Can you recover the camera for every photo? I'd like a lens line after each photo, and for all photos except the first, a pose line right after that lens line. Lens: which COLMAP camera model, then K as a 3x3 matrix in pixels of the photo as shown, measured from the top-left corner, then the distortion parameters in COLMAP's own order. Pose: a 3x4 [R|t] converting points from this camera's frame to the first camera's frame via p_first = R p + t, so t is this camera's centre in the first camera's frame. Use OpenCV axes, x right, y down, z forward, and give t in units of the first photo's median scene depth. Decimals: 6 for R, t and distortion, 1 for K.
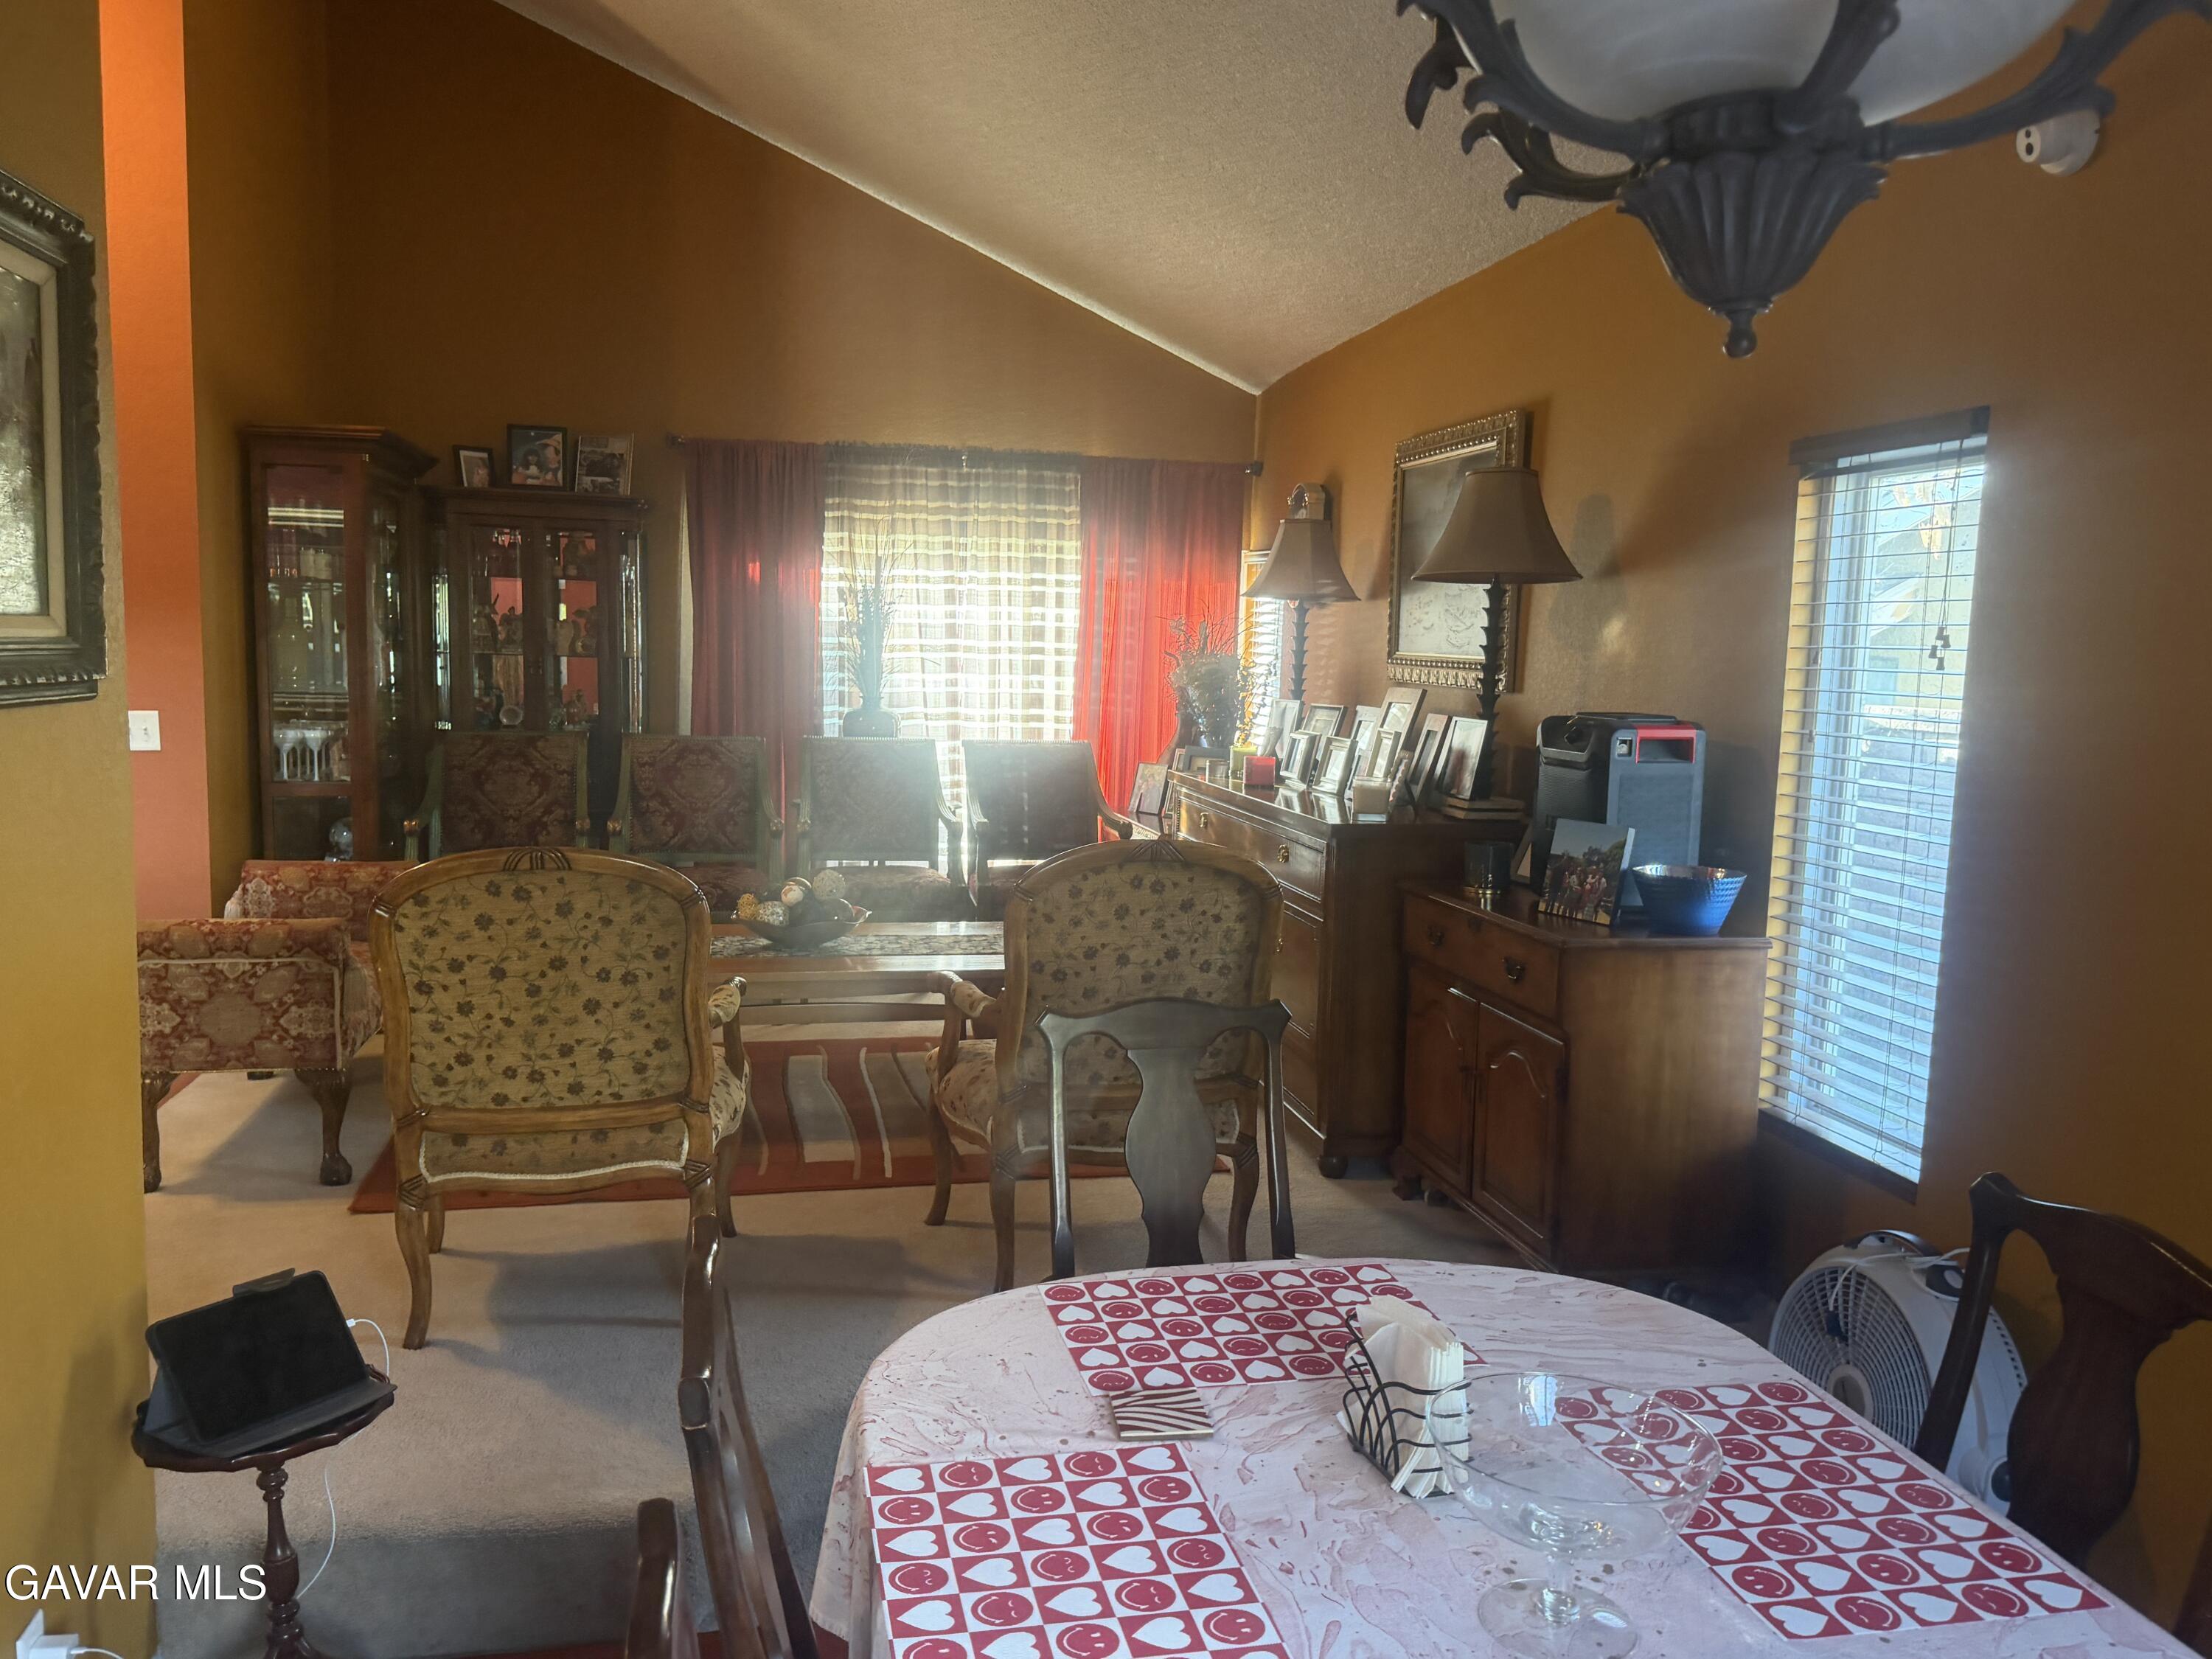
lens RADIAL K [[1674.5, 0, 1106.0], [0, 1674.5, 829.5], [0, 0, 1]] dist [0.128676, -0.212858]
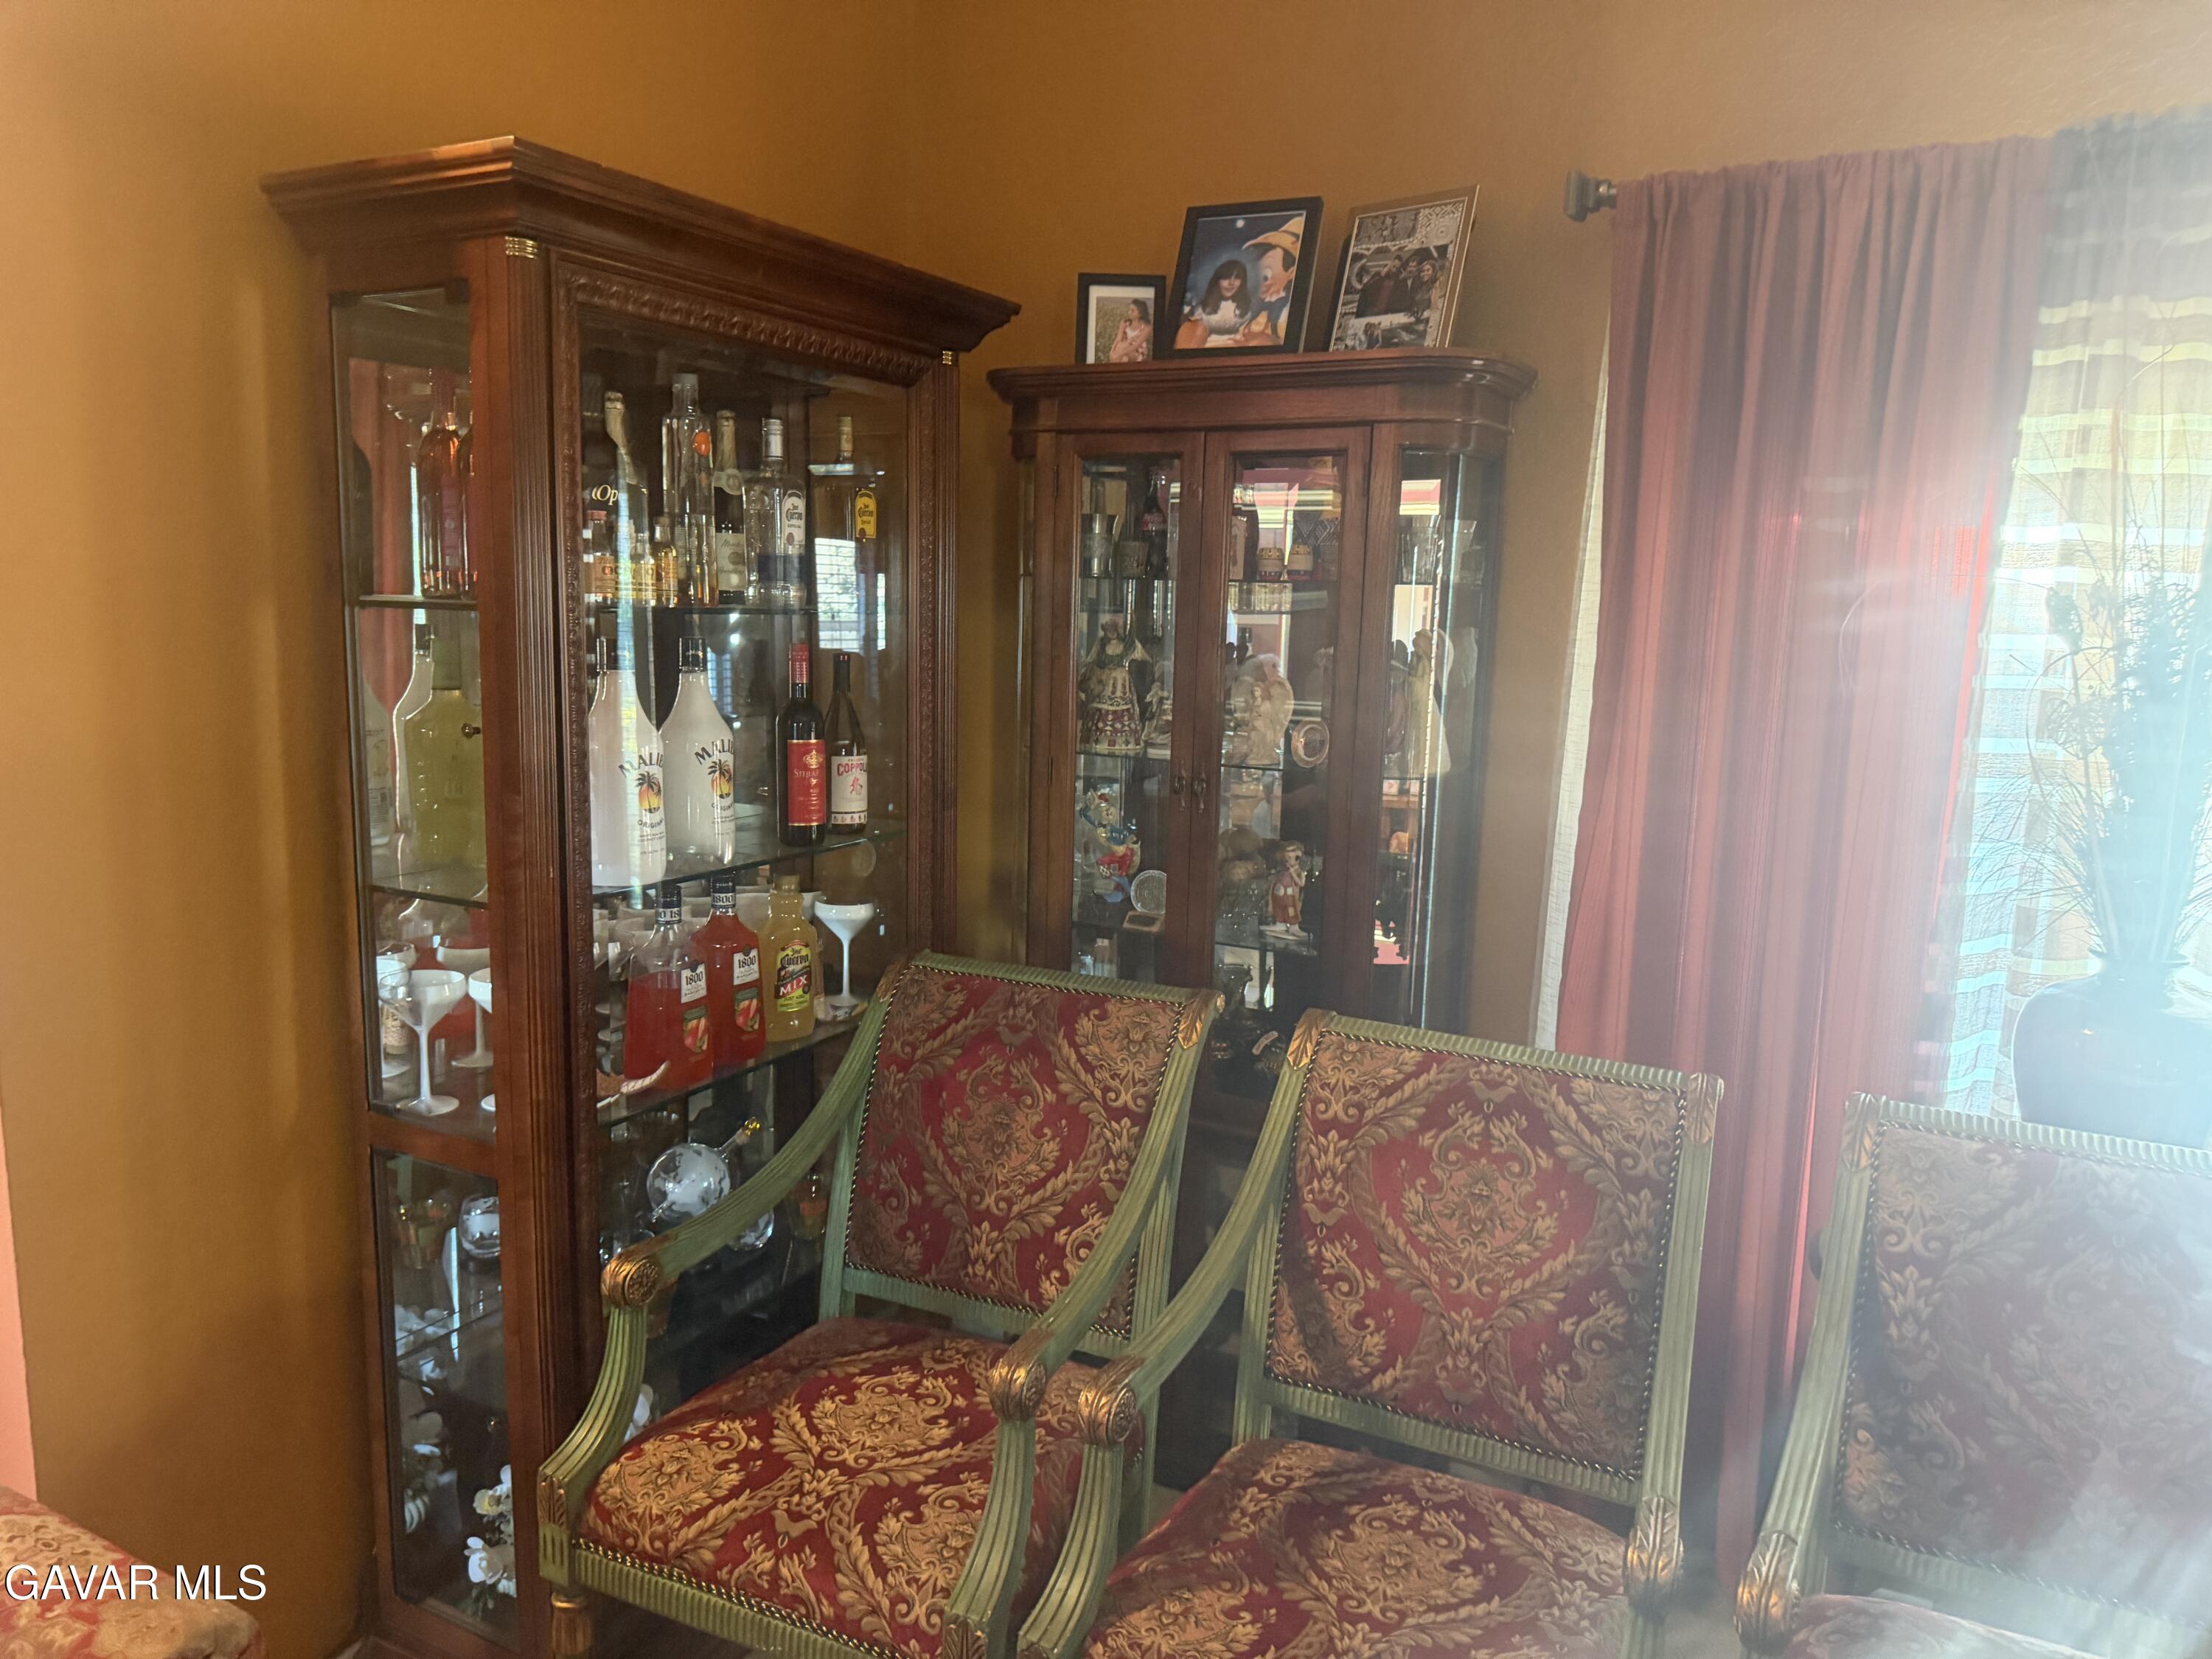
lens RADIAL K [[1526.6, 0, 1106.0], [0, 1526.6, 829.5], [0, 0, 1]] dist [0.005915, -0.000459]
pose [[0.761266, 0.096020, -0.641292, -0.107565], [-0.077453, 0.995360, 0.057092, -0.102614], [0.643798, 0.006208, 0.765170, 0.676815]]
